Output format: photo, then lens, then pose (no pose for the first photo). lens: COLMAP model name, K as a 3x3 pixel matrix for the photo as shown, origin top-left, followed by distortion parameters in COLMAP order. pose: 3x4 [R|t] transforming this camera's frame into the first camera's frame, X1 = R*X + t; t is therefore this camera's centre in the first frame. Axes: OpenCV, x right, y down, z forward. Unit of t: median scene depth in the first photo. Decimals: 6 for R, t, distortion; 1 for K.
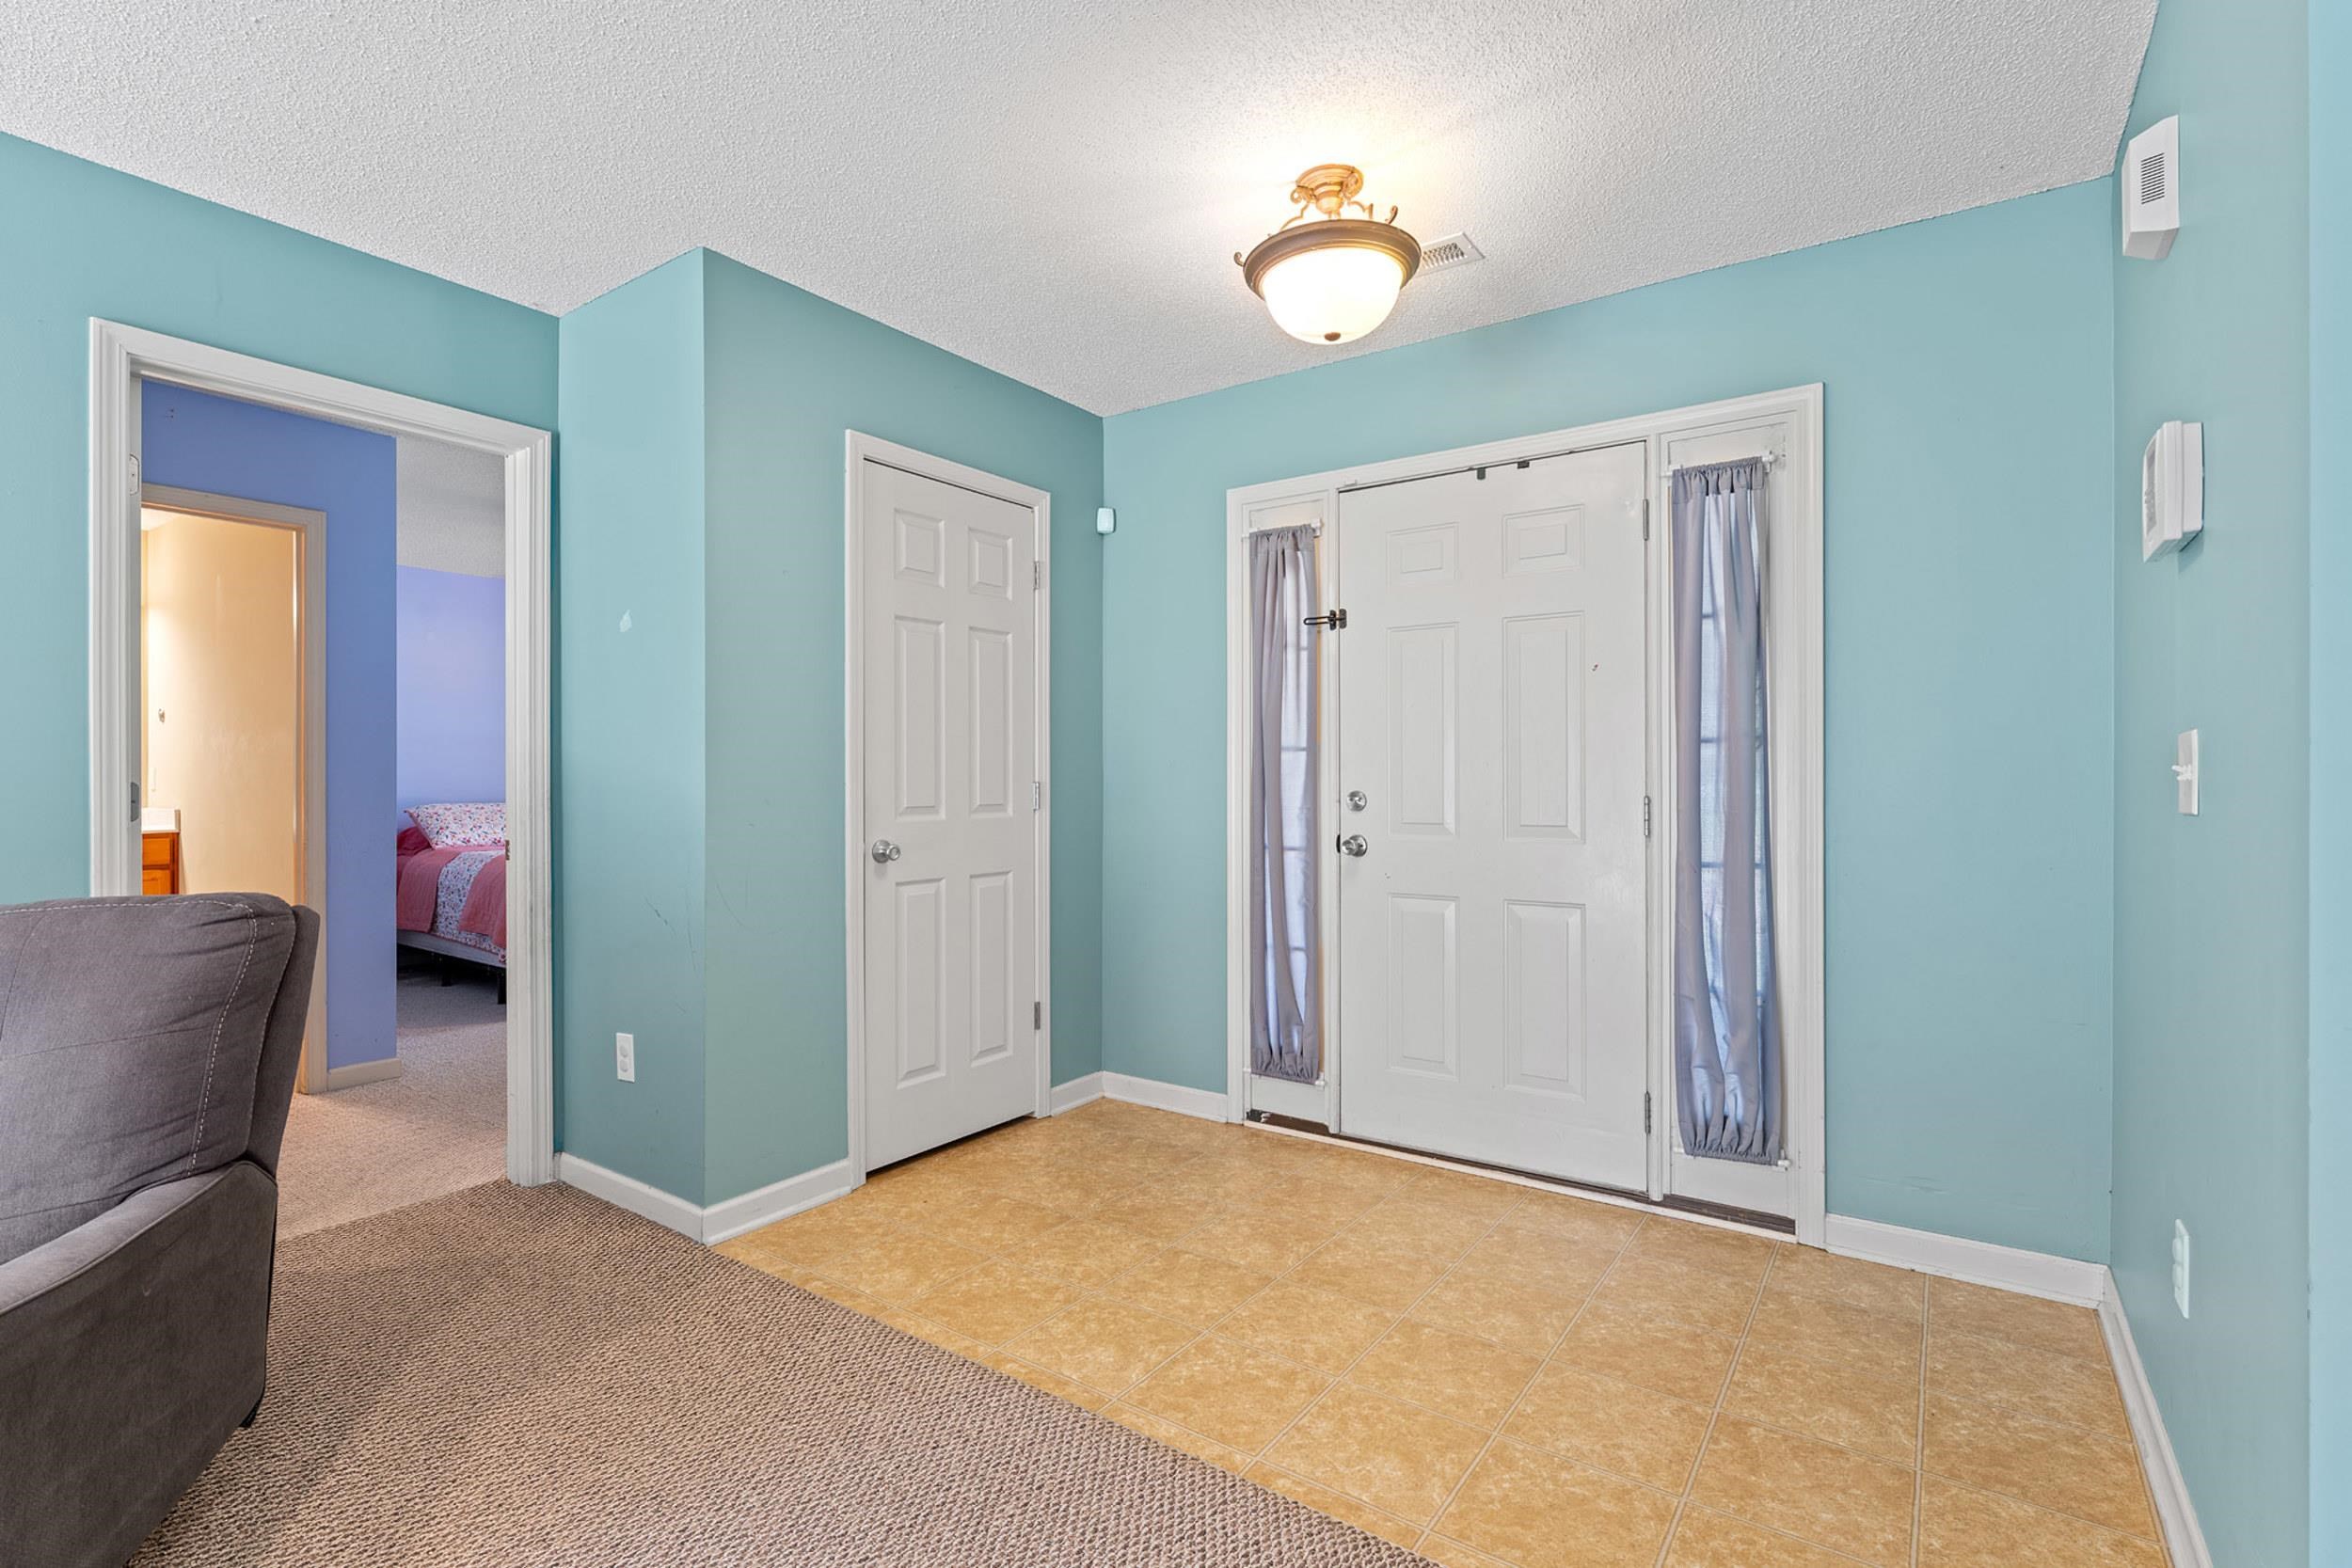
lens RADIAL K [[1088.4, 0, 1176.0], [0, 1088.4, 784.0], [0, 0, 1]] dist [0.001358, -0.000212]
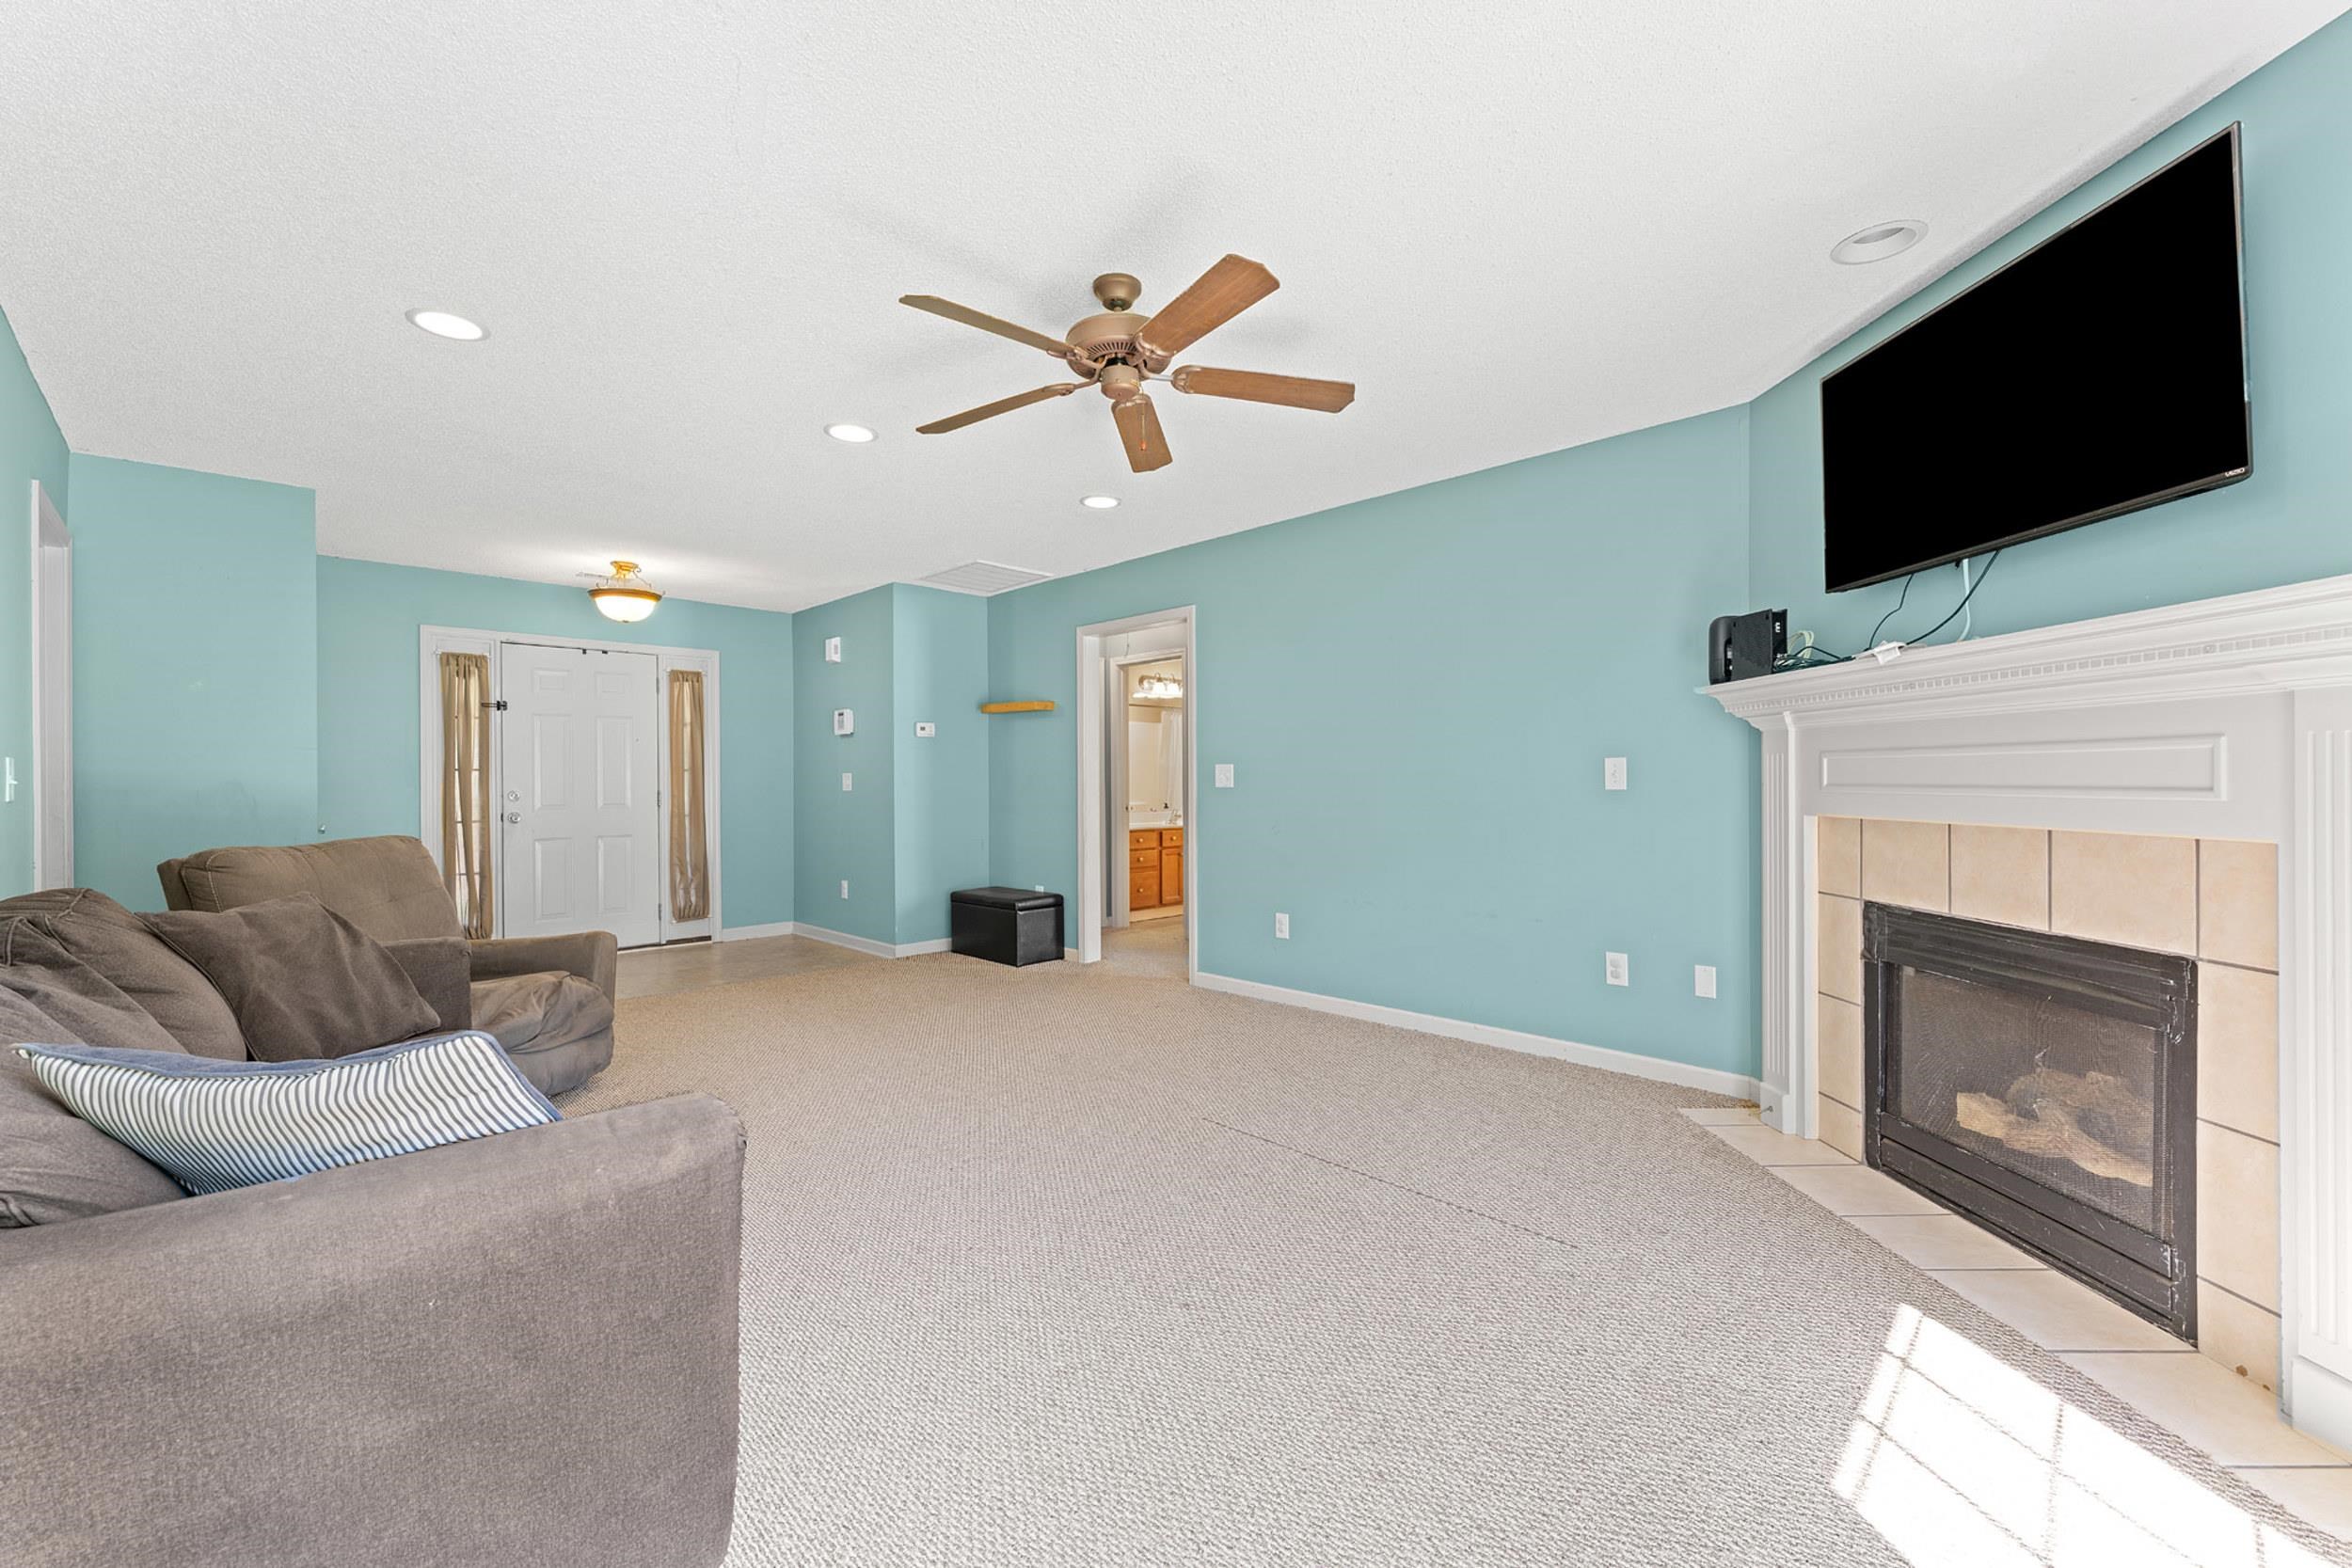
lens RADIAL K [[944.1, 0, 1171.2], [0, 944.1, 779.4], [0, 0, 1]] dist [-0.001501, -0.000041]
pose [[0.174258, 0.000018, 0.984700, -1.410219], [0.008305, 0.999964, -0.001488, -0.002755], [-0.984665, 0.008437, 0.174252, -0.541607]]
